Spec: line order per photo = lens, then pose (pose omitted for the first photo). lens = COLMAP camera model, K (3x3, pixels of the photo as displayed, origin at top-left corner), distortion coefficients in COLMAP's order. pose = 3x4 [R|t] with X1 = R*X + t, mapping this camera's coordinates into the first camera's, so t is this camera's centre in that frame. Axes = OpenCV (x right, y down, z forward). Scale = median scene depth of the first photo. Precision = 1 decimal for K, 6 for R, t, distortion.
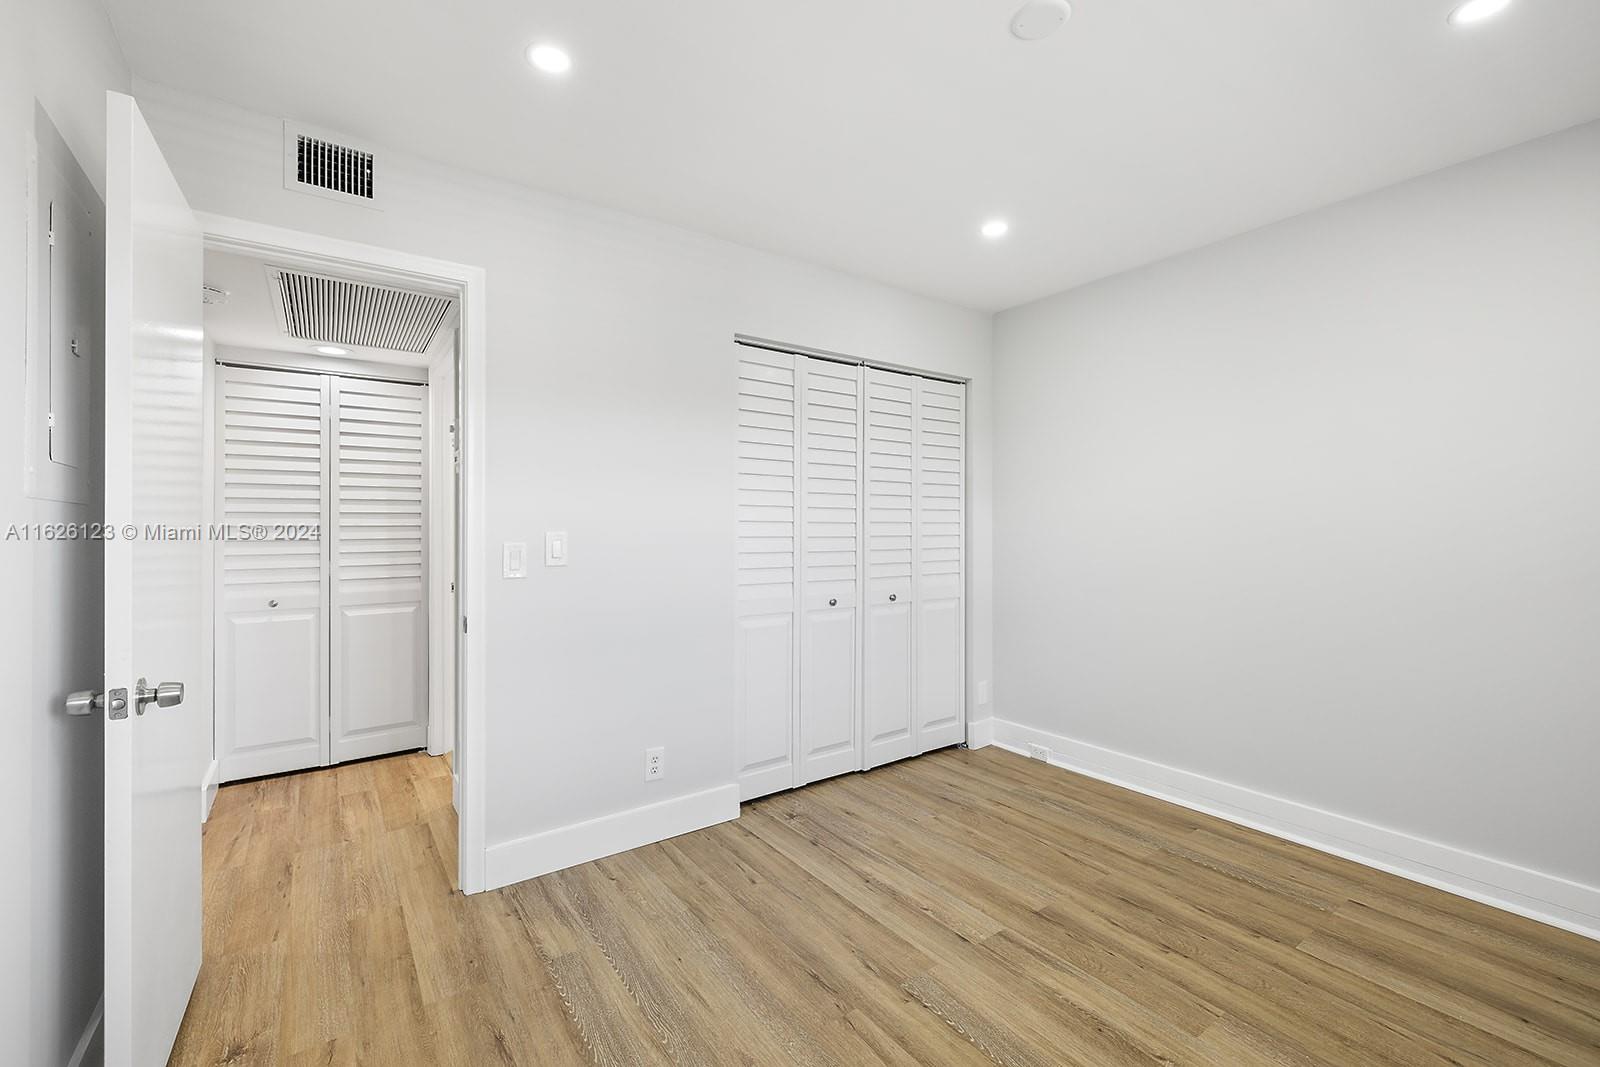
lens RADIAL K [[670.8, 0, 793.9], [0, 670.8, 530.5], [0, 0, 1]] dist [-0.002583, 0.000277]
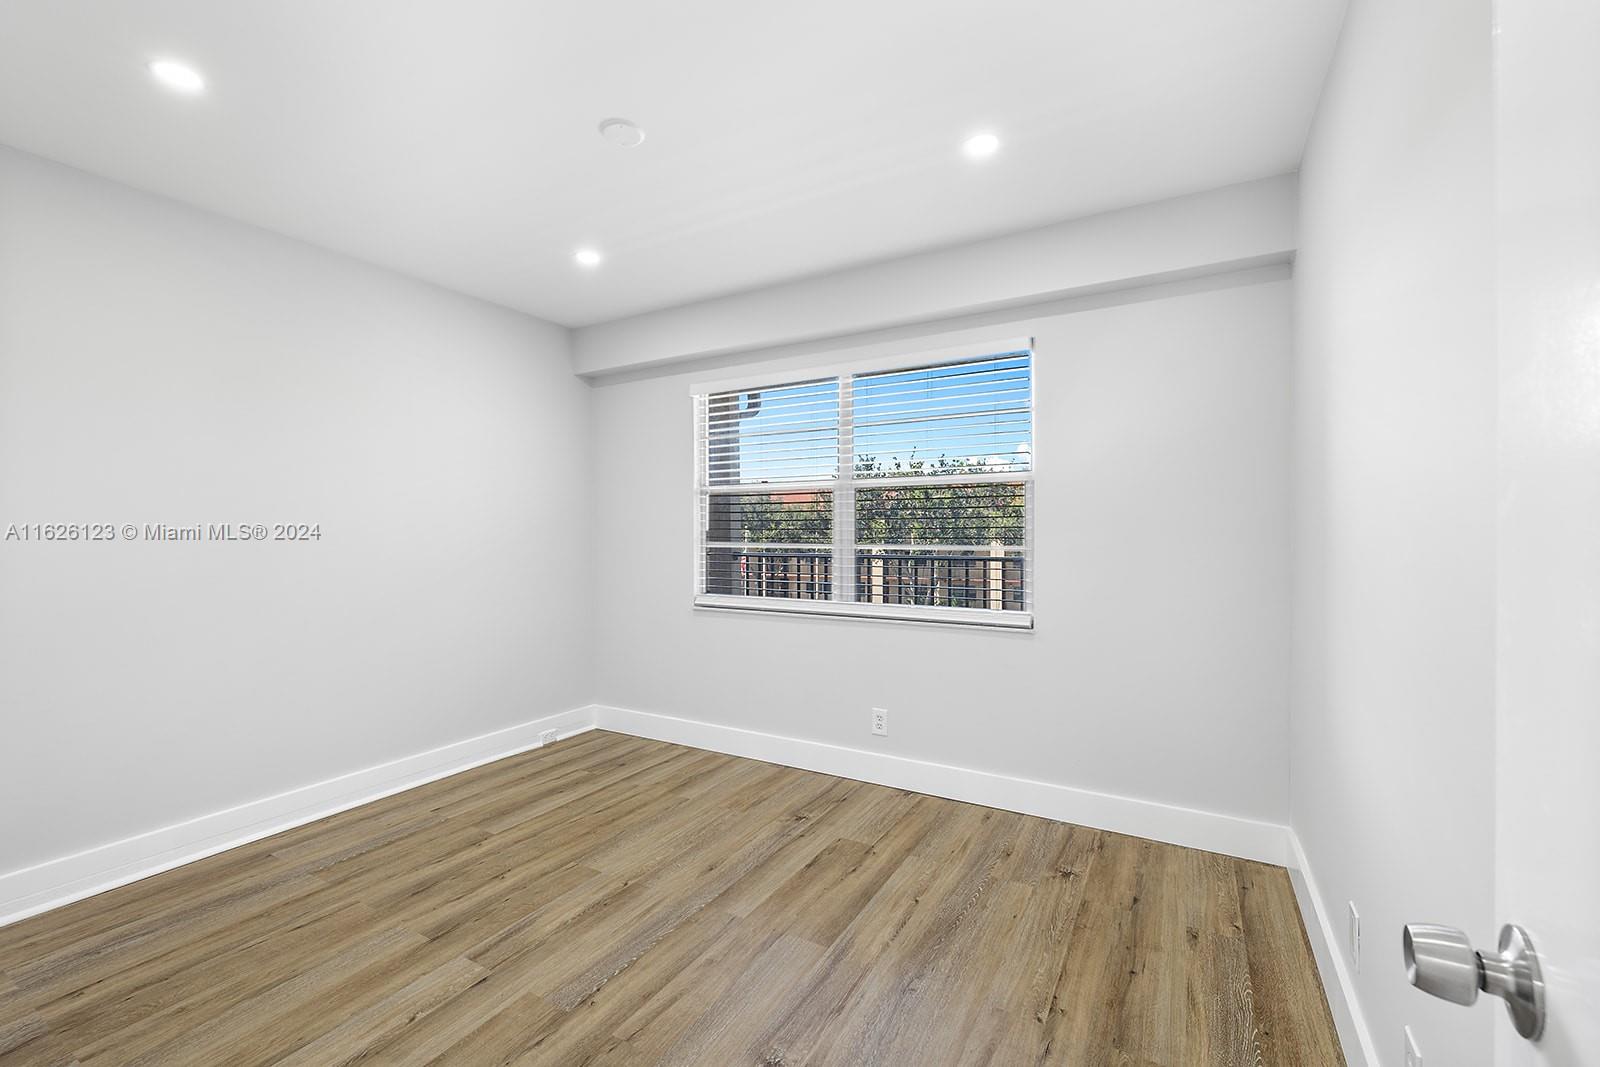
lens RADIAL K [[672.3, 0, 795.8], [0, 672.3, 536.5], [0, 0, 1]] dist [-0.000708, 0.000186]
pose [[-0.417693, -0.006080, 0.908568, -0.681194], [0.008180, 0.999912, 0.010452, -0.000285], [-0.908551, 0.011798, -0.417607, 0.895441]]
